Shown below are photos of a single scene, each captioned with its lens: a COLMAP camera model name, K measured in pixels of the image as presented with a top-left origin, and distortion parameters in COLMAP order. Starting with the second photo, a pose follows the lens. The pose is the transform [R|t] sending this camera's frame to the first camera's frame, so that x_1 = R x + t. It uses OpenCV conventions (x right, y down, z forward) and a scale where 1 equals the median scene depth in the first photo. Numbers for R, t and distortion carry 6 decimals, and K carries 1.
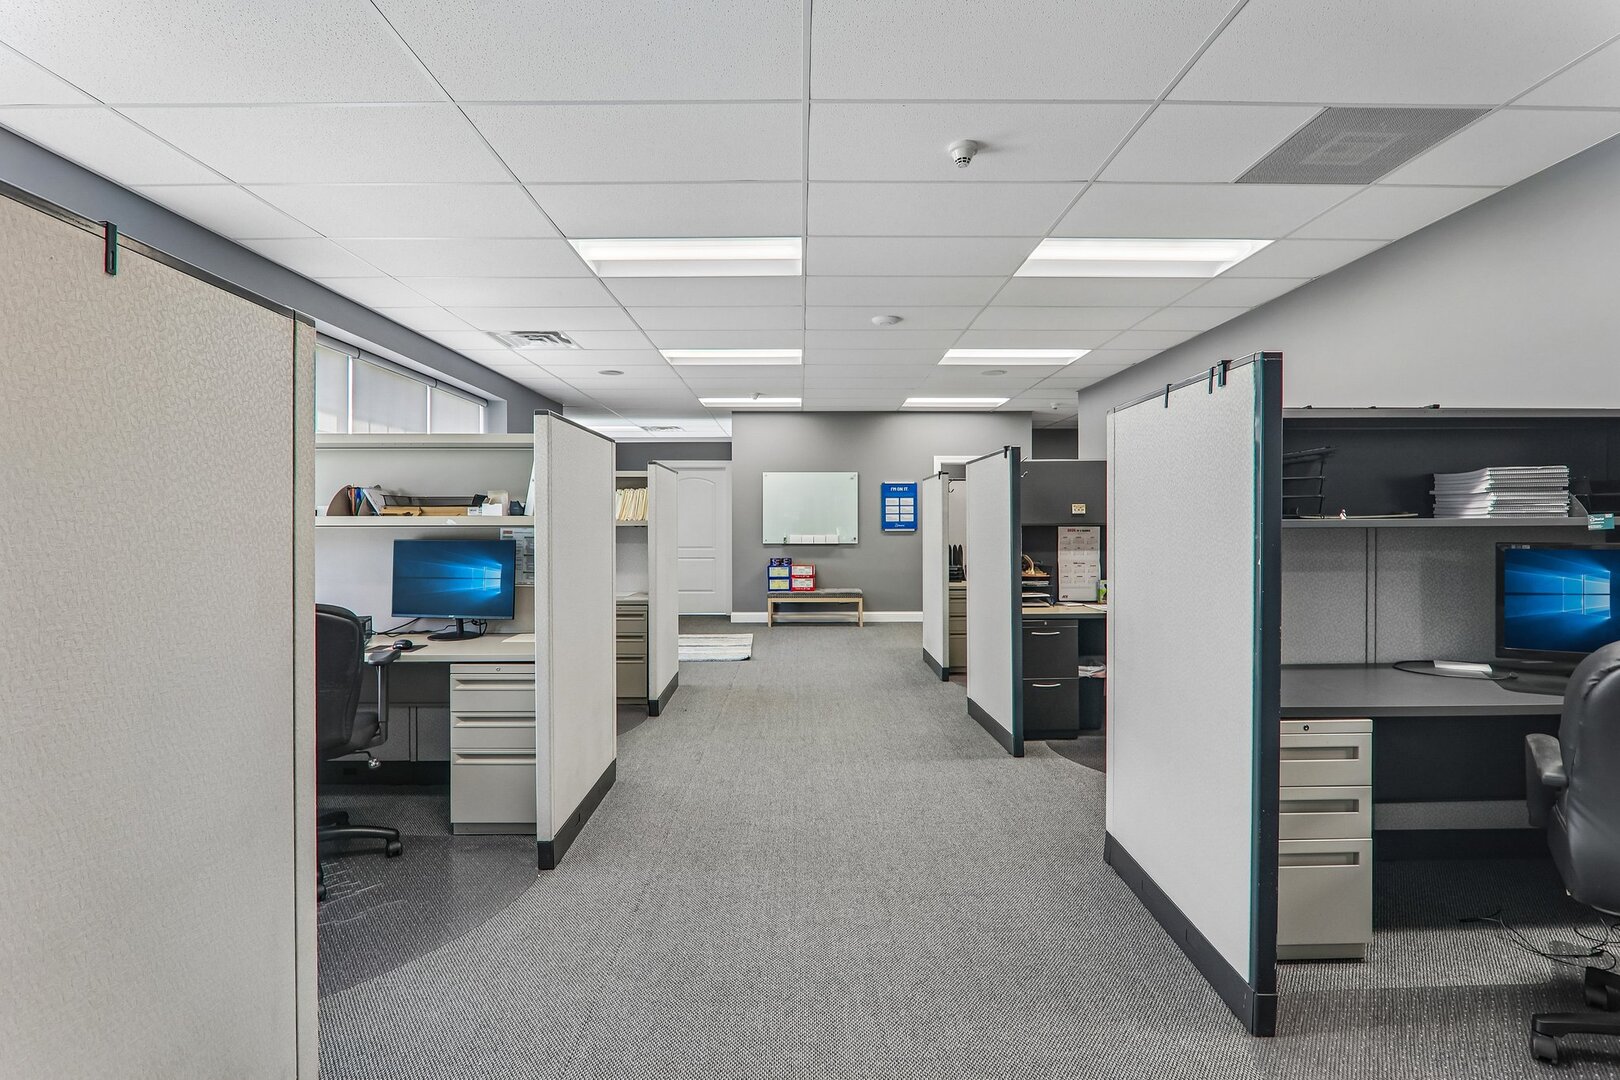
lens RADIAL K [[749.0, 0, 812.0], [0, 749.0, 528.0], [0, 0, 1]] dist [-0.013534, 0.000804]
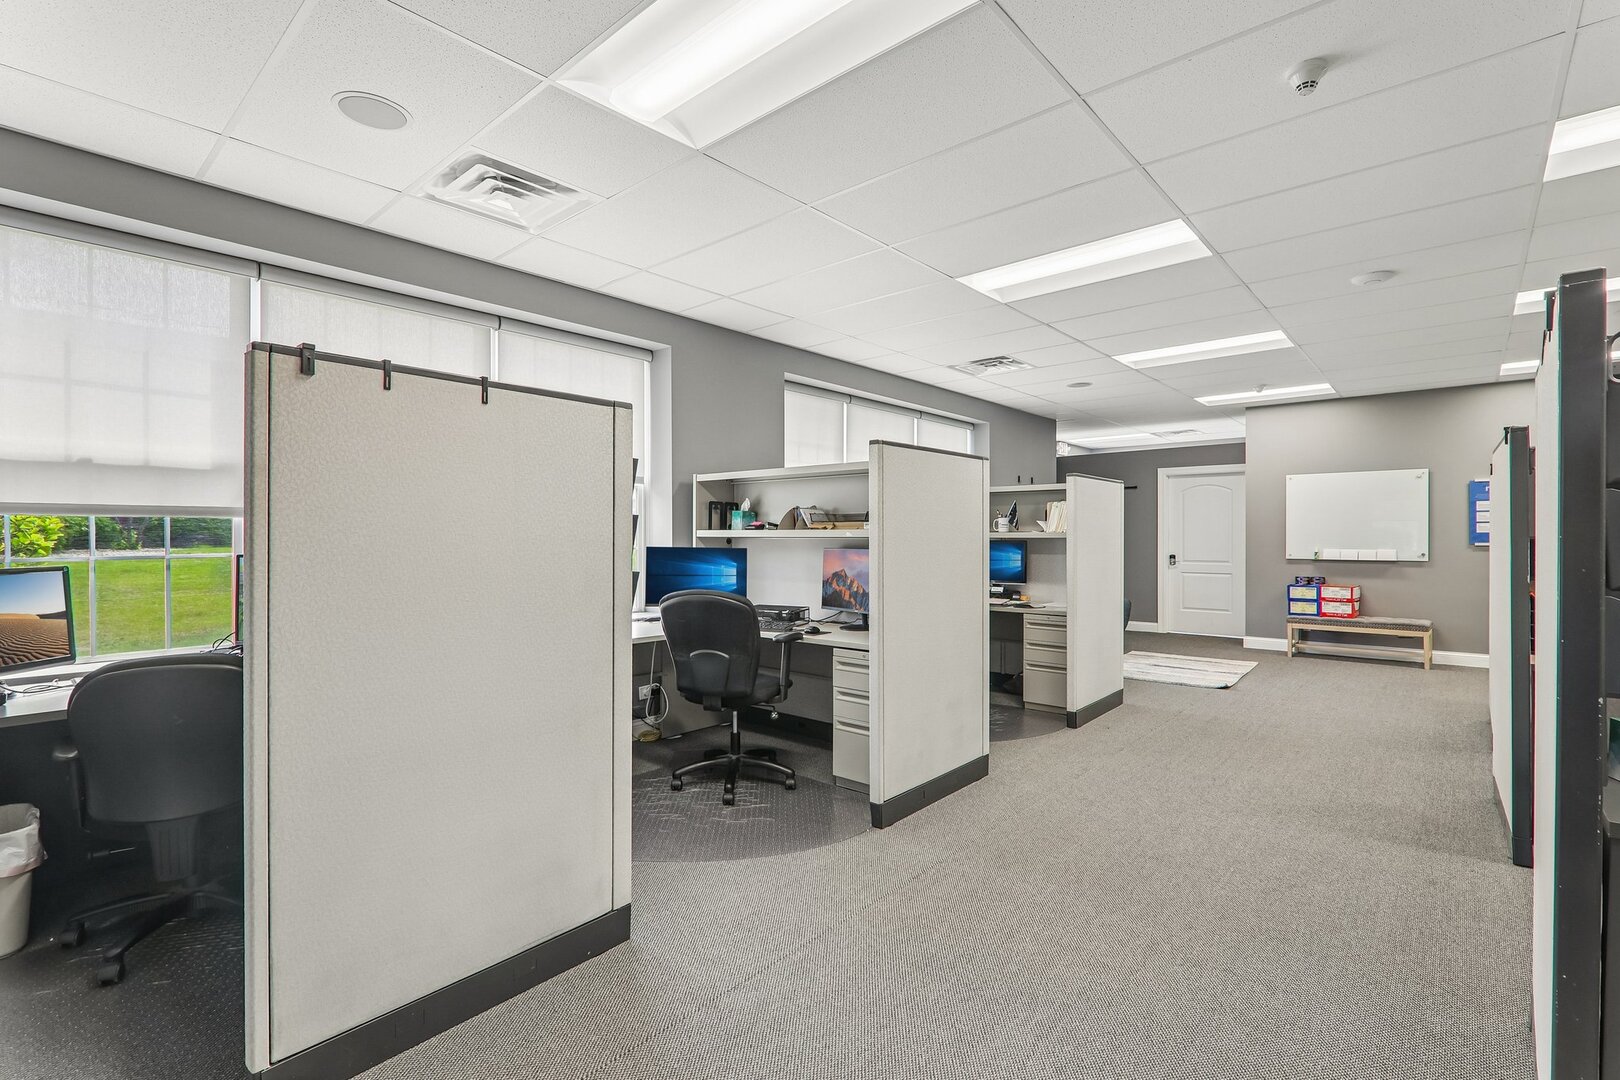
lens RADIAL K [[749.0, 0, 822.5], [0, 749.0, 540.7], [0, 0, 1]] dist [-0.013534, 0.000804]
pose [[0.747058, 0.005288, -0.664738, 0.189232], [-0.004100, 0.999986, 0.003347, -0.000710], [0.664746, 0.000225, 0.747069, 0.028594]]
